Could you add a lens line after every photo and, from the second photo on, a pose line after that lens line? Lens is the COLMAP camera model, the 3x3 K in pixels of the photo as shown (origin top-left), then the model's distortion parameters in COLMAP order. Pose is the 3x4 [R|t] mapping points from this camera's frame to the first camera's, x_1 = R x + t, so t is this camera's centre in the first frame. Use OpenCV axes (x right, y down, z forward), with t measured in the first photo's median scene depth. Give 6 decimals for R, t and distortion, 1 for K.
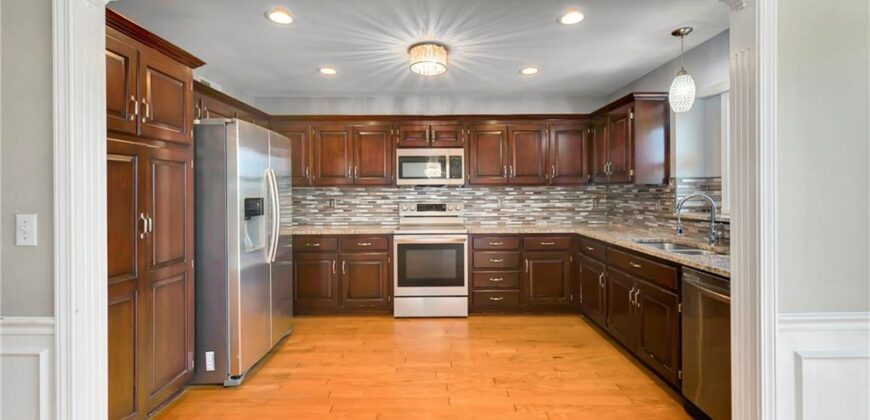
lens RADIAL K [[354.7, 0, 437.4], [0, 354.7, 192.7], [0, 0, 1]] dist [0.016450, -0.000053]
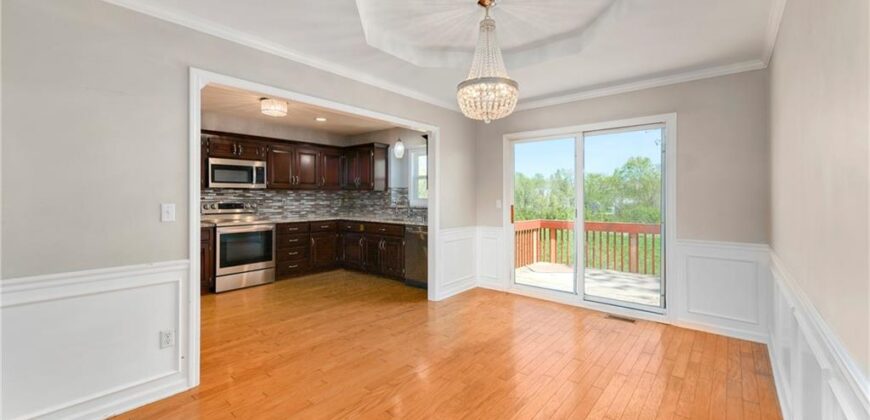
lens RADIAL K [[351.1, 0, 437.2], [0, 351.1, 194.3], [0, 0, 1]] dist [0.001039, -0.000071]
pose [[0.644096, 0.008598, 0.764897, -0.537679], [-0.004321, 0.999962, -0.007602, 0.007323], [-0.764933, 0.001592, 0.644108, -0.373119]]
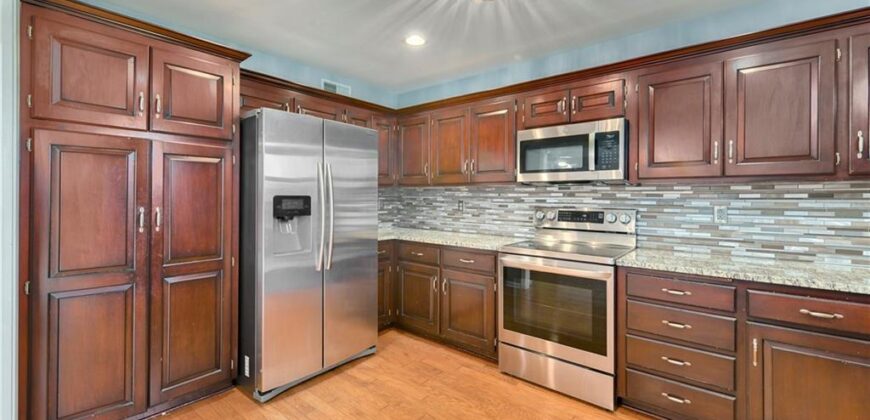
lens RADIAL K [[353.5, 0, 437.6], [0, 353.5, 196.6], [0, 0, 1]] dist [0.001762, 0.000121]
pose [[0.769078, 0.009650, -0.639082, 0.214422], [-0.011294, 0.999935, 0.001508, 0.007705], [0.639055, 0.006058, 0.769137, 0.363266]]
